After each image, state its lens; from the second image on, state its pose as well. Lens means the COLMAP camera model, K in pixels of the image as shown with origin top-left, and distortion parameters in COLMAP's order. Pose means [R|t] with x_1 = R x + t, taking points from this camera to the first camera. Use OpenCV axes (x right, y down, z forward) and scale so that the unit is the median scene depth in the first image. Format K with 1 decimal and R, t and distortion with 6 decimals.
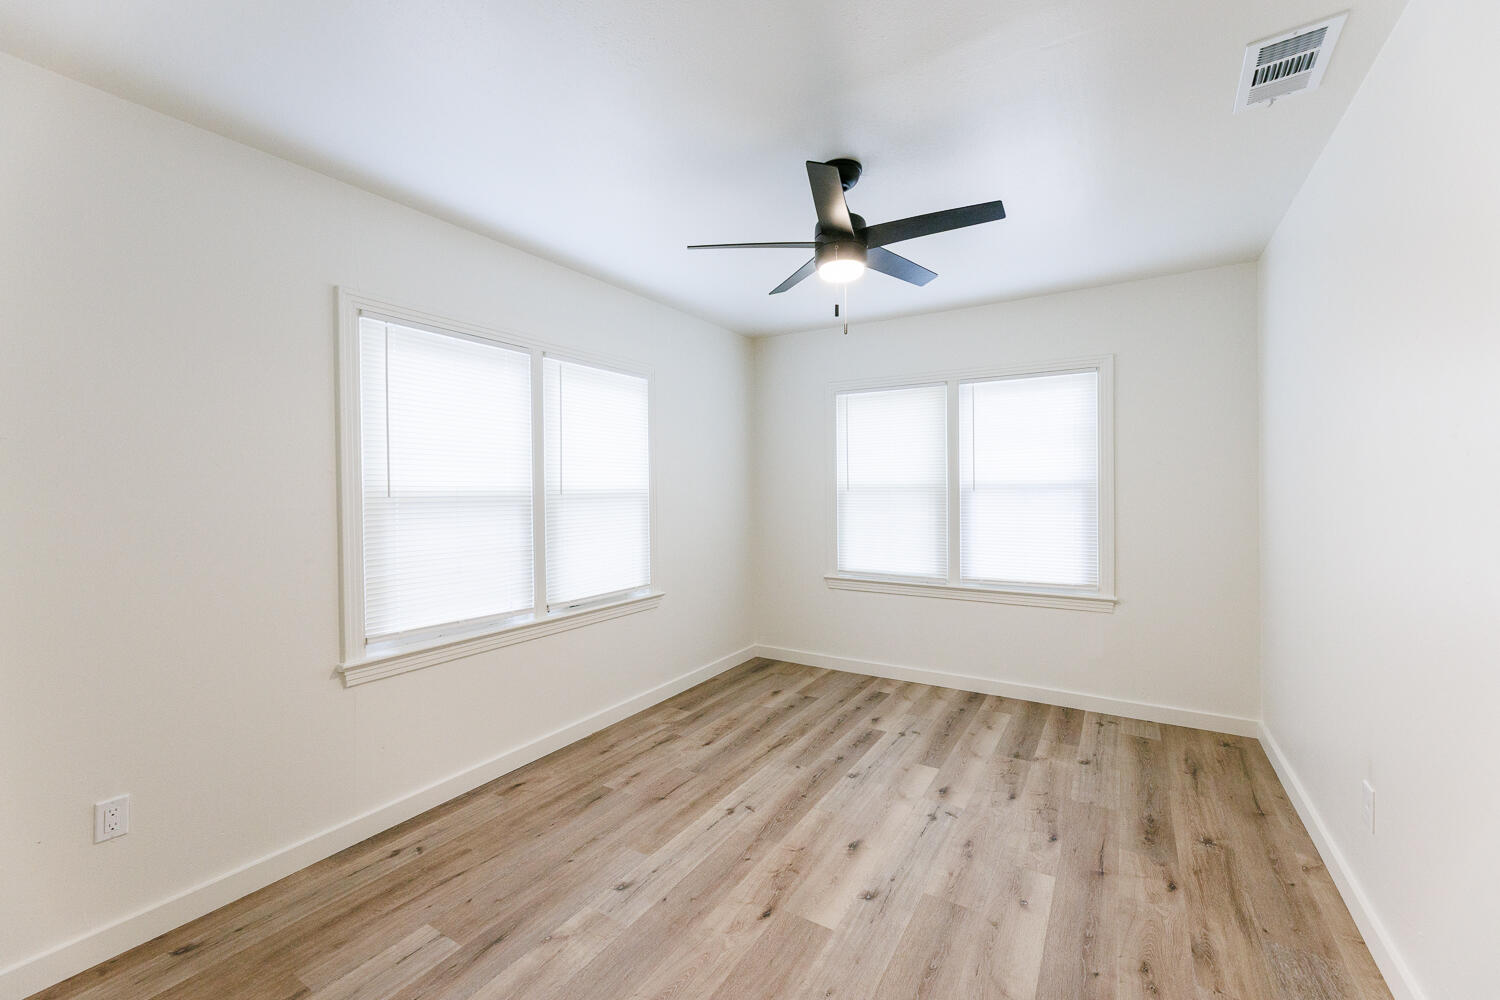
lens RADIAL K [[611.3, 0, 751.5], [0, 611.3, 489.3], [0, 0, 1]] dist [-0.002735, 0.000175]
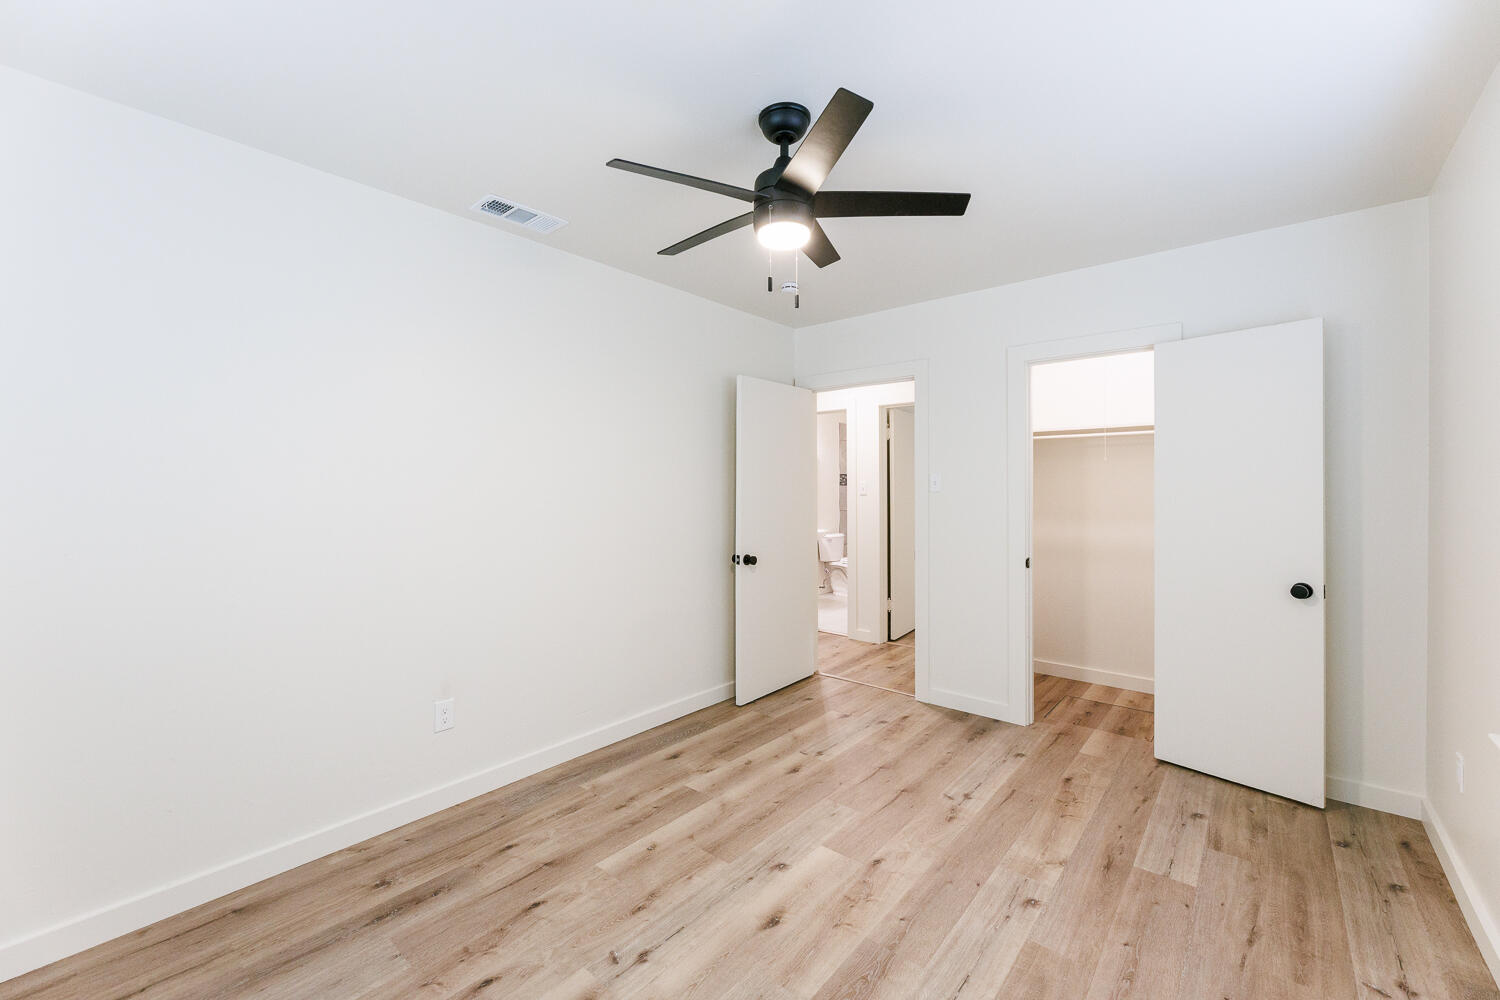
lens RADIAL K [[611.3, 0, 750.0], [0, 611.3, 489.6], [0, 0, 1]] dist [-0.002735, 0.000175]
pose [[-0.988961, 0.009850, 0.147851, 0.078758], [0.009918, 0.999951, -0.000278, -0.000248], [-0.147846, 0.001191, -0.989010, 2.032309]]
